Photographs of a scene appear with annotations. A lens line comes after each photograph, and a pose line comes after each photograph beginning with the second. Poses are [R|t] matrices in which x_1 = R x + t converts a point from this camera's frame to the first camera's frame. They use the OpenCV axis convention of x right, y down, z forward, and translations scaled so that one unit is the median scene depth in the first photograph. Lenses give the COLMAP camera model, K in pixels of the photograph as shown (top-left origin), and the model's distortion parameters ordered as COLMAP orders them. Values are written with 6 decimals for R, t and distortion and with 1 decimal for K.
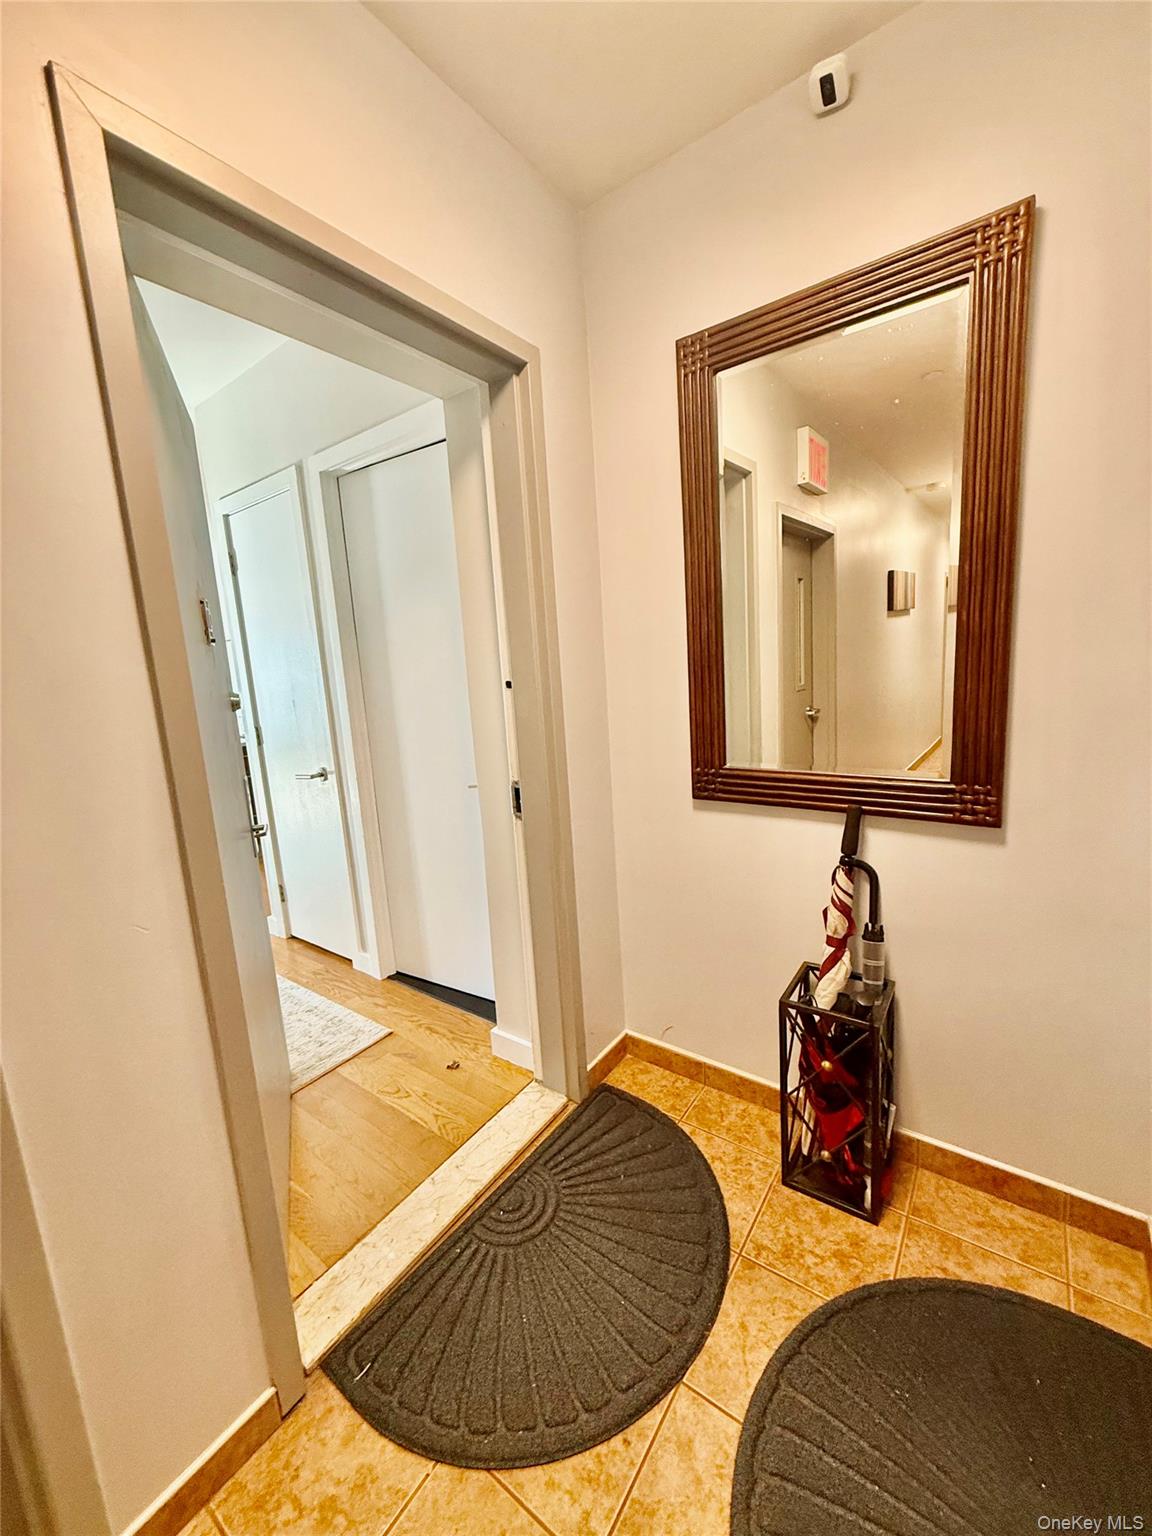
lens RADIAL K [[609.6, 0, 577.3], [0, 609.6, 770.8], [0, 0, 1]] dist [0.001384, 0.000236]
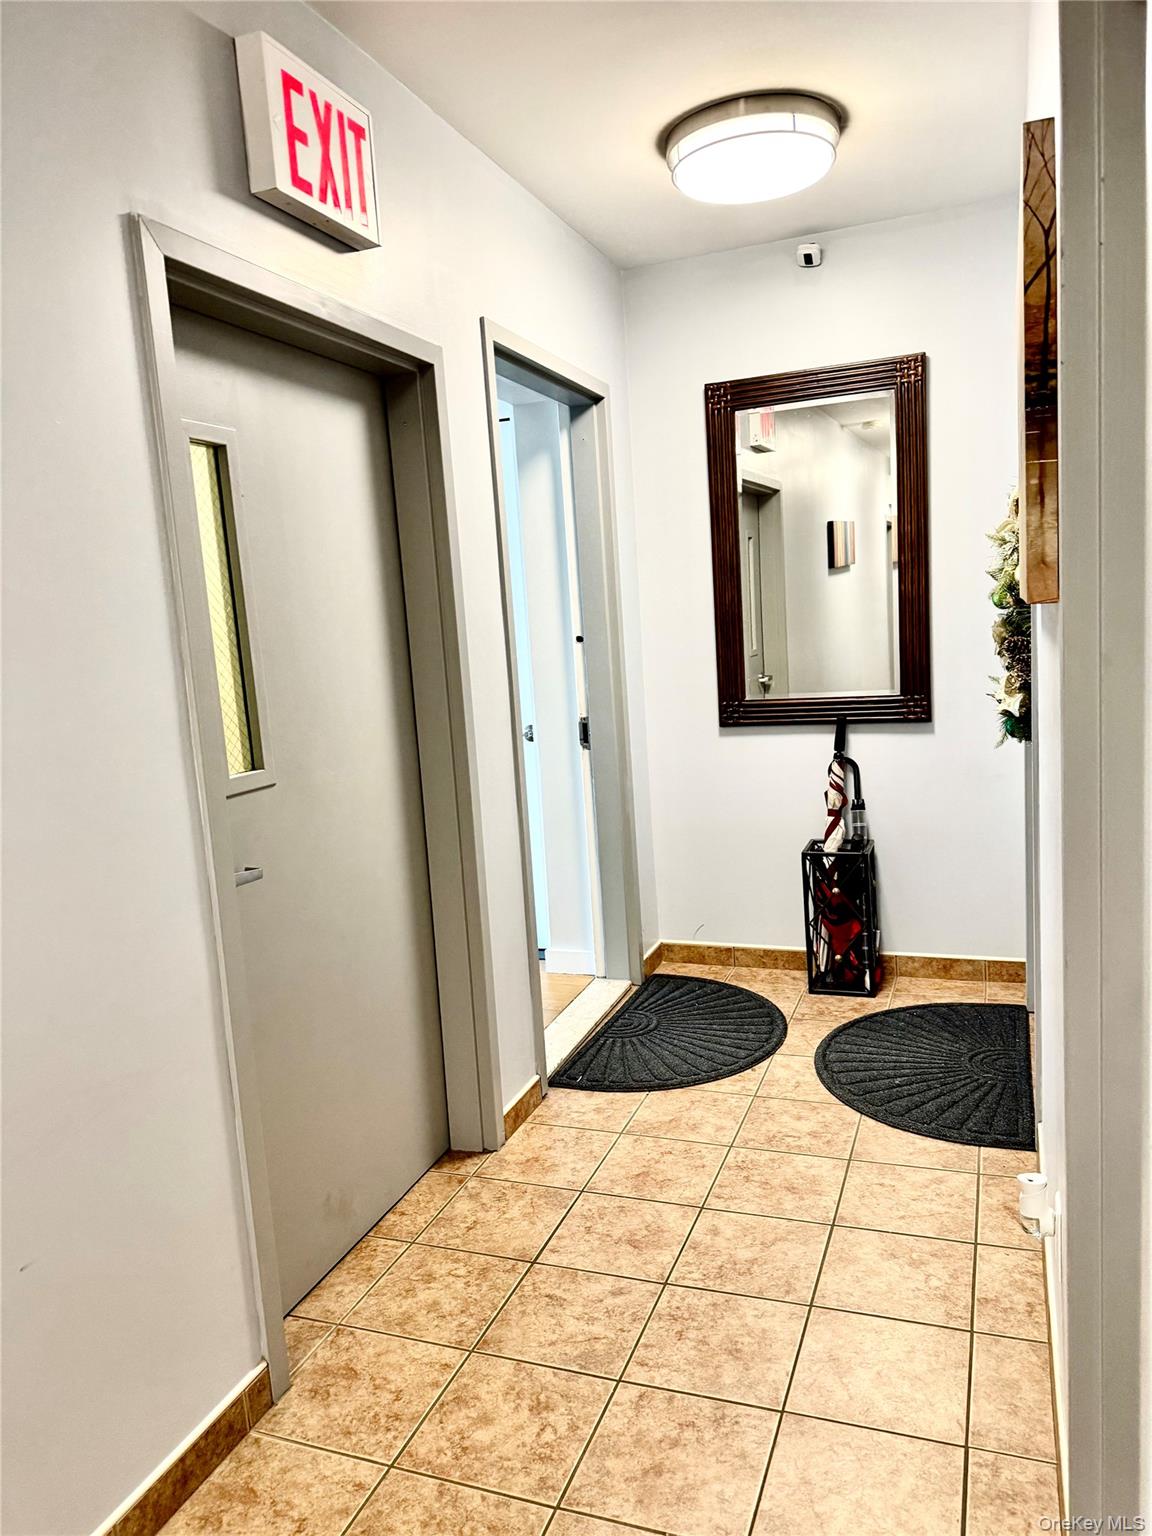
lens RADIAL K [[1122.7, 0, 571.6], [0, 1122.7, 796.3], [0, 0, 1]] dist [0.170764, -0.300495]
pose [[0.964564, -0.041147, 0.260621, -0.855089], [0.051082, 0.998199, -0.031461, 0.291513], [-0.258857, 0.043660, 0.964928, -1.394029]]
